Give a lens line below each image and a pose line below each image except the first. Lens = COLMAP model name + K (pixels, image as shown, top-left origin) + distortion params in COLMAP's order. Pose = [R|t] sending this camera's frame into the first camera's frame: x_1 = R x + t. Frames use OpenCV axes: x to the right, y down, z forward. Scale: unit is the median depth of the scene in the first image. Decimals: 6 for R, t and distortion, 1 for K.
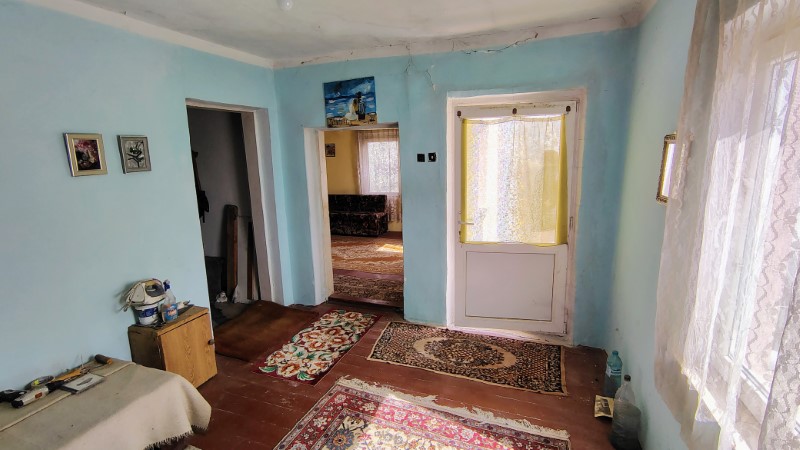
lens RADIAL K [[372.8, 0, 398.4], [0, 372.8, 221.6], [0, 0, 1]] dist [-0.010418, 0.005828]
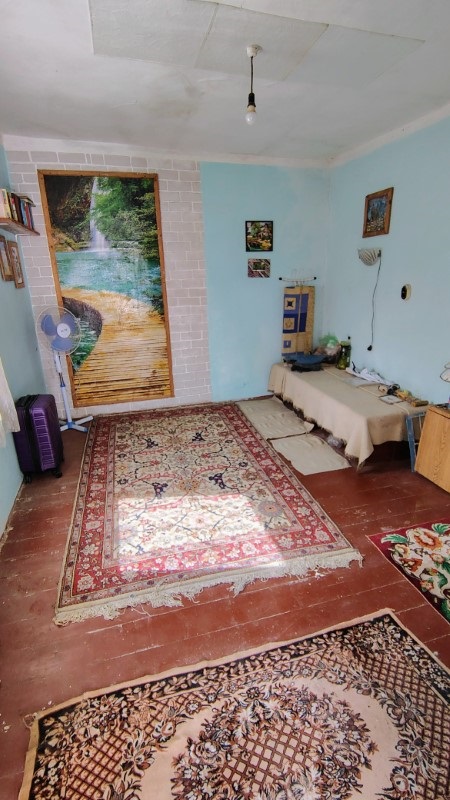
lens RADIAL K [[372.8, 0, 224.5], [0, 372.8, 398.5], [0, 0, 1]] dist [-0.010418, 0.005828]
pose [[-0.805744, 0.229928, -0.545811, 0.340345], [-0.070918, 0.877482, 0.474338, -0.155799], [0.588003, 0.420903, -0.690720, 1.078601]]
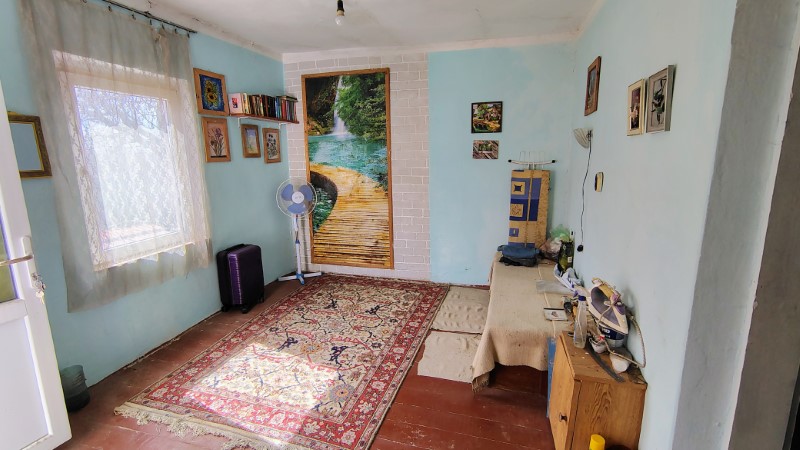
lens RADIAL K [[372.8, 0, 398.8], [0, 372.8, 224.4], [0, 0, 1]] dist [-0.010418, 0.005828]
pose [[-0.996000, 0.048530, -0.075021, -0.182554], [0.017215, 0.928138, 0.371837, -0.181266], [0.087675, 0.369059, -0.925261, 1.270201]]
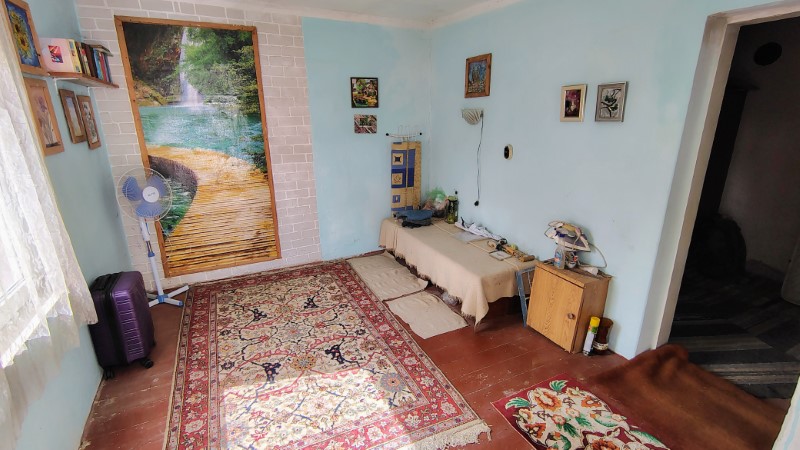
lens RADIAL K [[372.8, 0, 395.8], [0, 372.8, 224.6], [0, 0, 1]] dist [-0.010418, 0.005828]
pose [[-0.685502, 0.236561, -0.688568, 0.326269], [-0.114240, 0.899081, 0.422614, -0.191181], [0.719053, 0.368365, -0.589297, 1.021083]]
